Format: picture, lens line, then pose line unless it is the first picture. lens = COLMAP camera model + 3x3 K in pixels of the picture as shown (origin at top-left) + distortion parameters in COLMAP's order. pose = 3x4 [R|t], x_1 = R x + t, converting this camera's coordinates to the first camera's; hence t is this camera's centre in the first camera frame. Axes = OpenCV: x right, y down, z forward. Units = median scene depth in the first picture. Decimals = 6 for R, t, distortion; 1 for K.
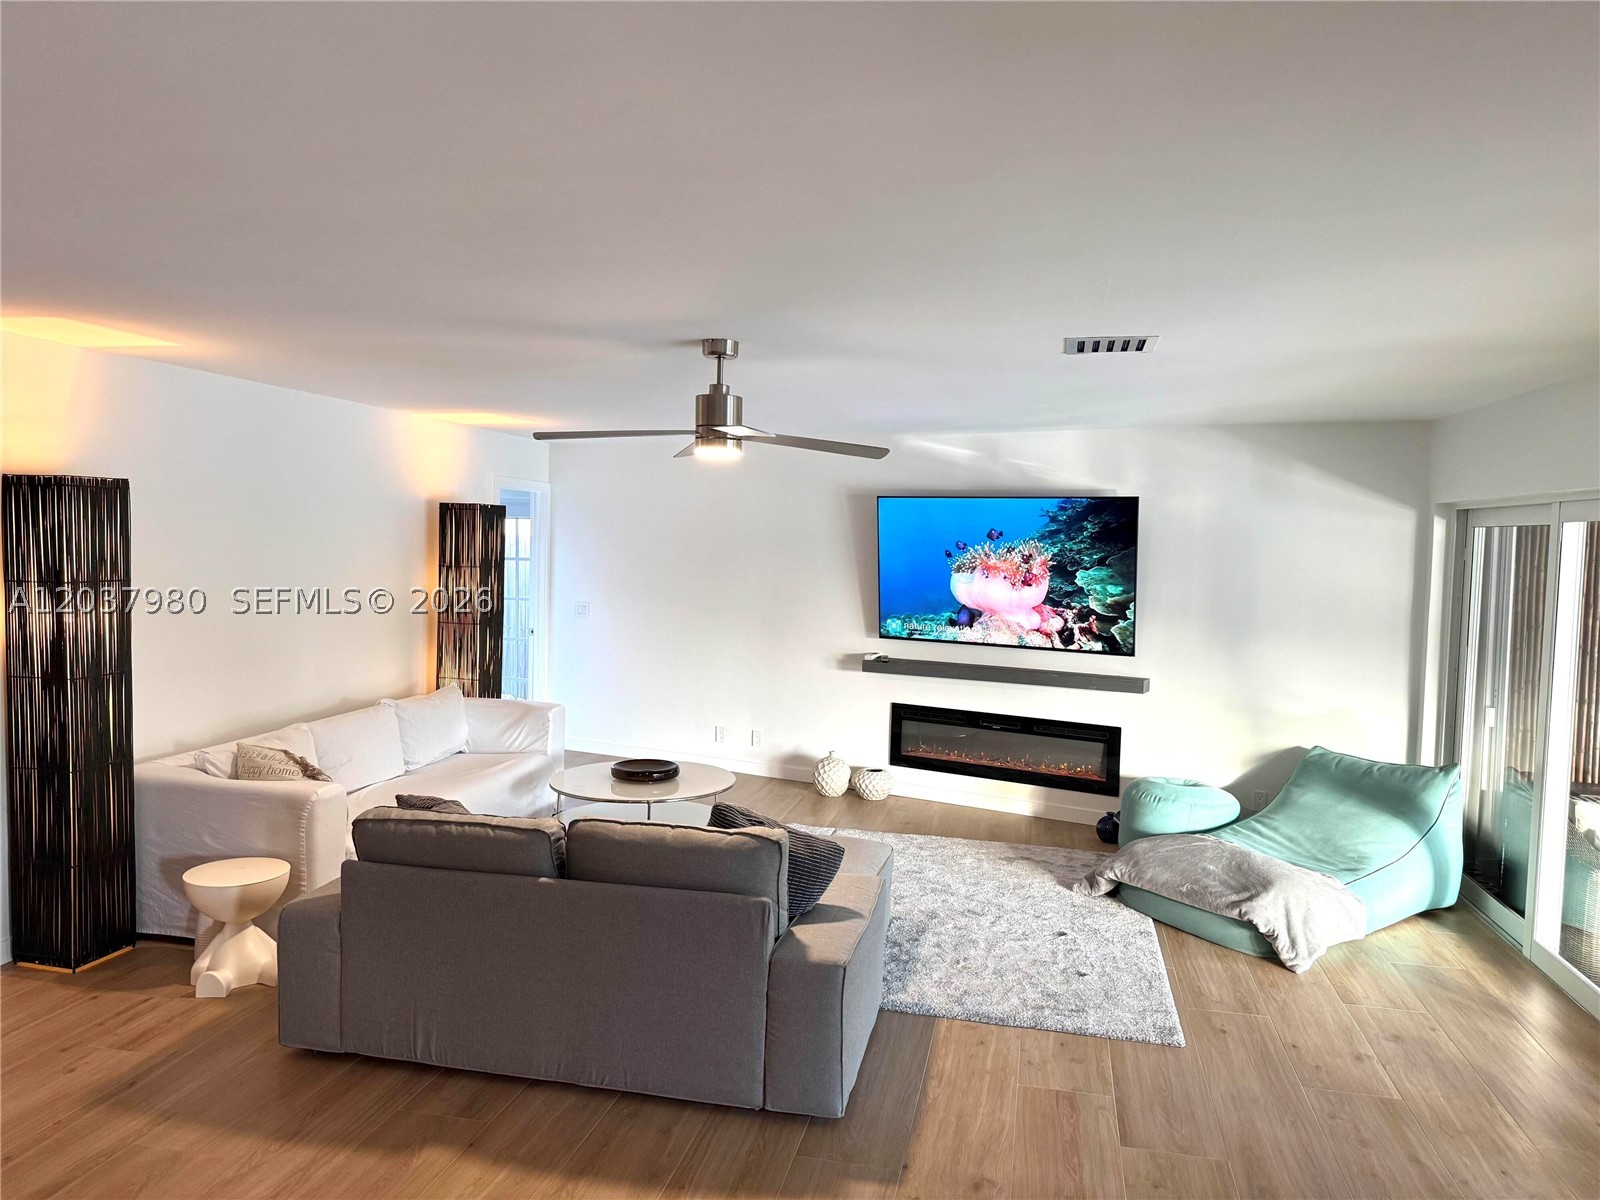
lens RADIAL K [[1139.0, 0, 800.0], [0, 1139.0, 600.0], [0, 0, 1]] dist [0.001048, -0.003417]
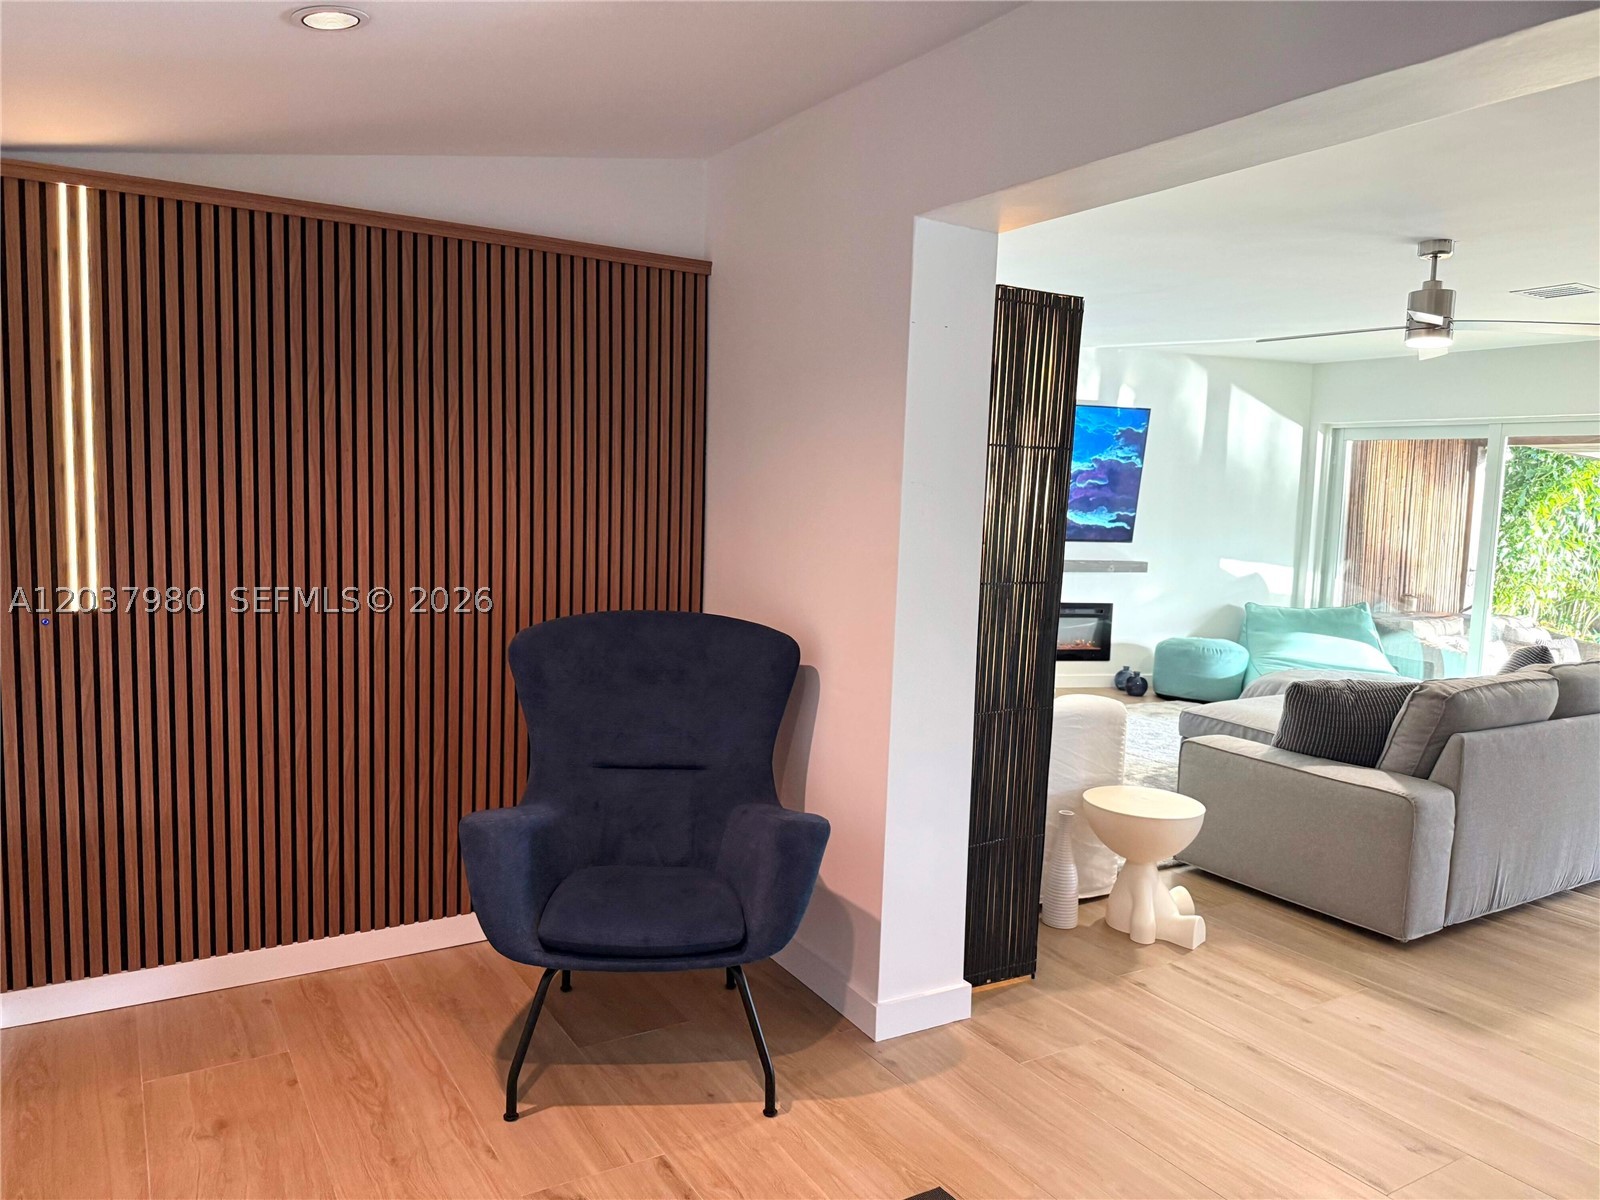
lens RADIAL K [[1139.0, 0, 800.0], [0, 1139.0, 600.0], [0, 0, 1]] dist [0.001048, -0.003417]
pose [[0.725993, -0.065677, 0.684559, -1.290387], [0.024567, 0.997271, 0.069624, 0.027665], [-0.687263, -0.033729, 0.725625, 0.597658]]
